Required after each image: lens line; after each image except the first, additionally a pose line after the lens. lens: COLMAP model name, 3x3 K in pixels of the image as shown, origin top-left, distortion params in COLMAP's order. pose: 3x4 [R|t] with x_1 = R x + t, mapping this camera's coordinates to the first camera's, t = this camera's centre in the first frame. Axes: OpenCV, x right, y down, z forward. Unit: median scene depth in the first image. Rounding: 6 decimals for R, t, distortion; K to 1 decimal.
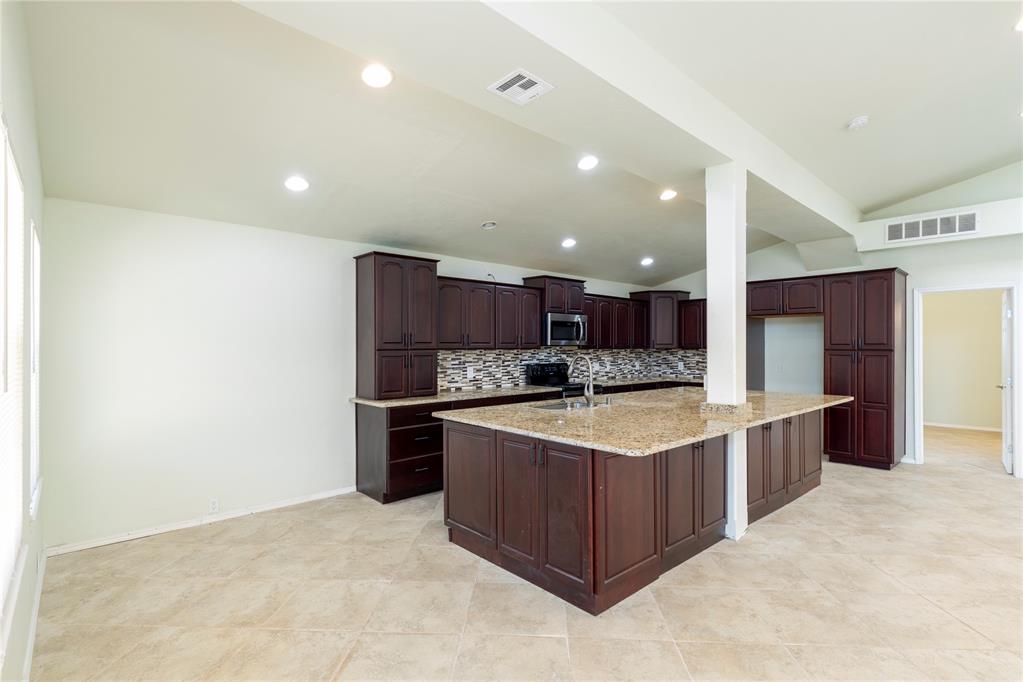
lens RADIAL K [[477.8, 0, 510.7], [0, 477.8, 347.3], [0, 0, 1]] dist [-0.002264, -0.000046]
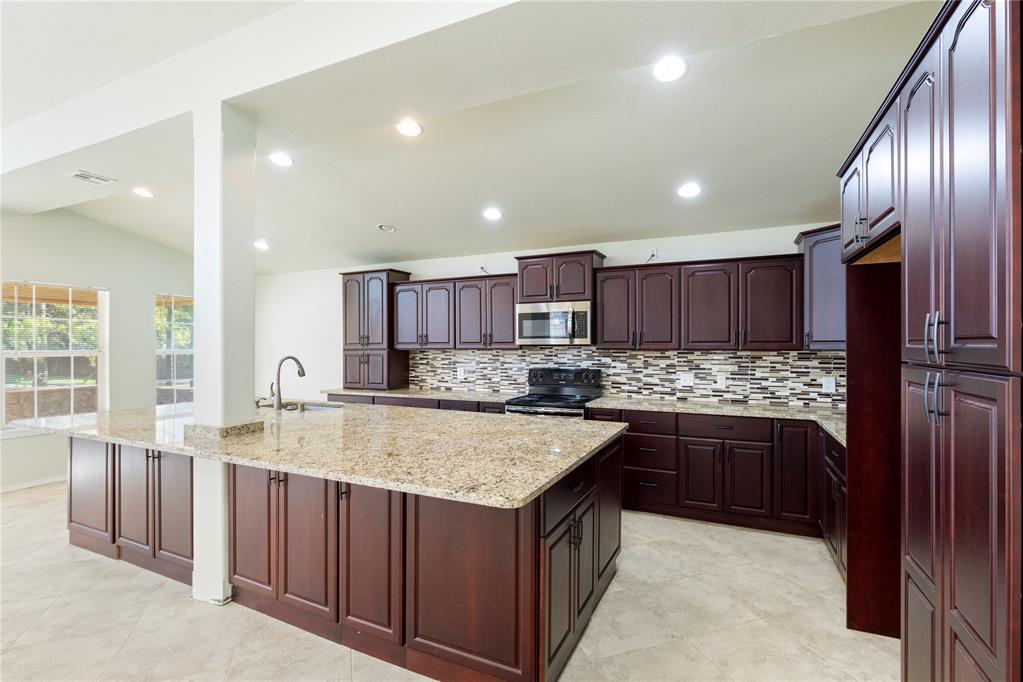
lens RADIAL K [[477.8, 0, 507.2], [0, 477.8, 346.4], [0, 0, 1]] dist [-0.002264, -0.000046]
pose [[0.382947, 0.001225, -0.923769, 0.832547], [0.000436, 0.999999, 0.001507, -0.003058], [0.923770, -0.000980, 0.382946, 0.706352]]
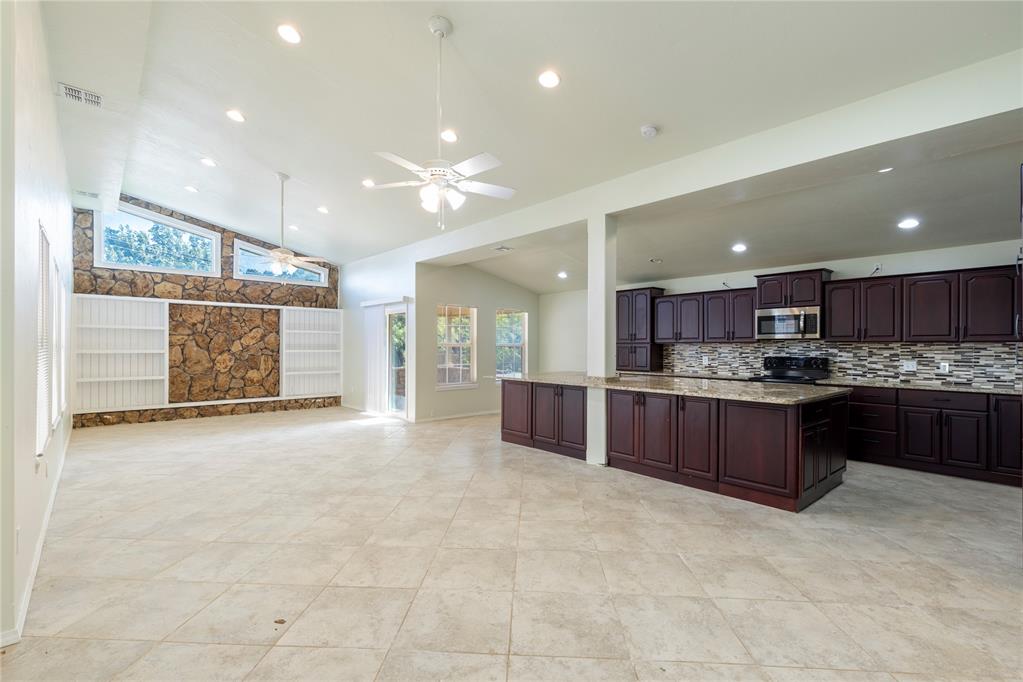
lens RADIAL K [[459.8, 0, 506.7], [0, 459.8, 348.2], [0, 0, 1]] dist [0.005257, -0.001365]
pose [[-0.008385, 0.002974, -0.999960, 1.182969], [-0.004966, 0.999983, 0.003016, 0.016834], [0.999953, 0.004991, -0.008370, 0.451546]]
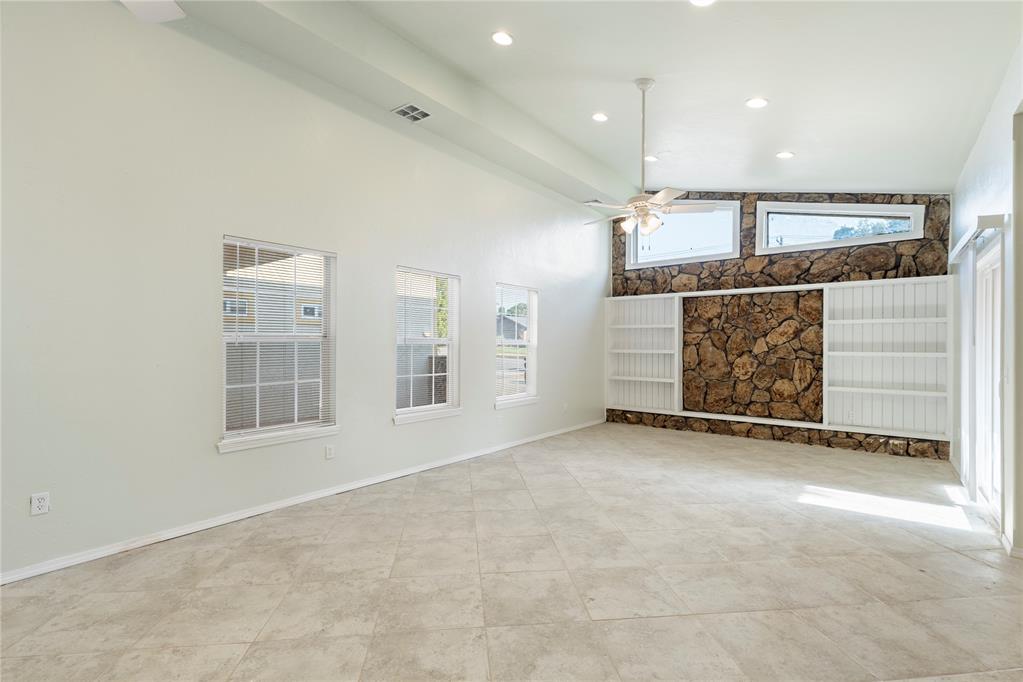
lens RADIAL K [[469.5, 0, 510.0], [0, 469.5, 342.6], [0, 0, 1]] dist [0.004908, -0.000609]
pose [[-0.986560, -0.003306, -0.163364, 0.435993], [-0.002737, 0.999989, -0.003709, 0.017344], [0.163374, -0.003212, -0.986559, 0.586344]]
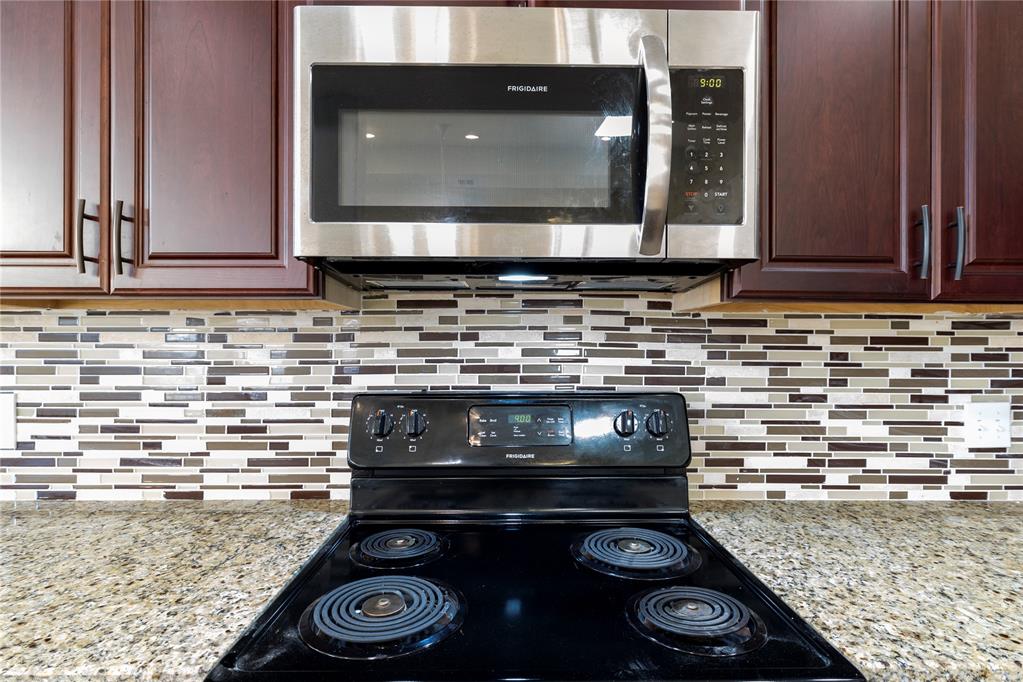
lens RADIAL K [[532.3, 0, 512.4], [0, 532.3, 348.9], [0, 0, 1]] dist [-0.002262, 0.000291]
pose [[0.746752, 0.003345, -0.665094, 0.228271], [-0.004718, 0.999989, -0.000268, 0.020435], [0.665086, 0.003338, 0.746759, 0.962839]]
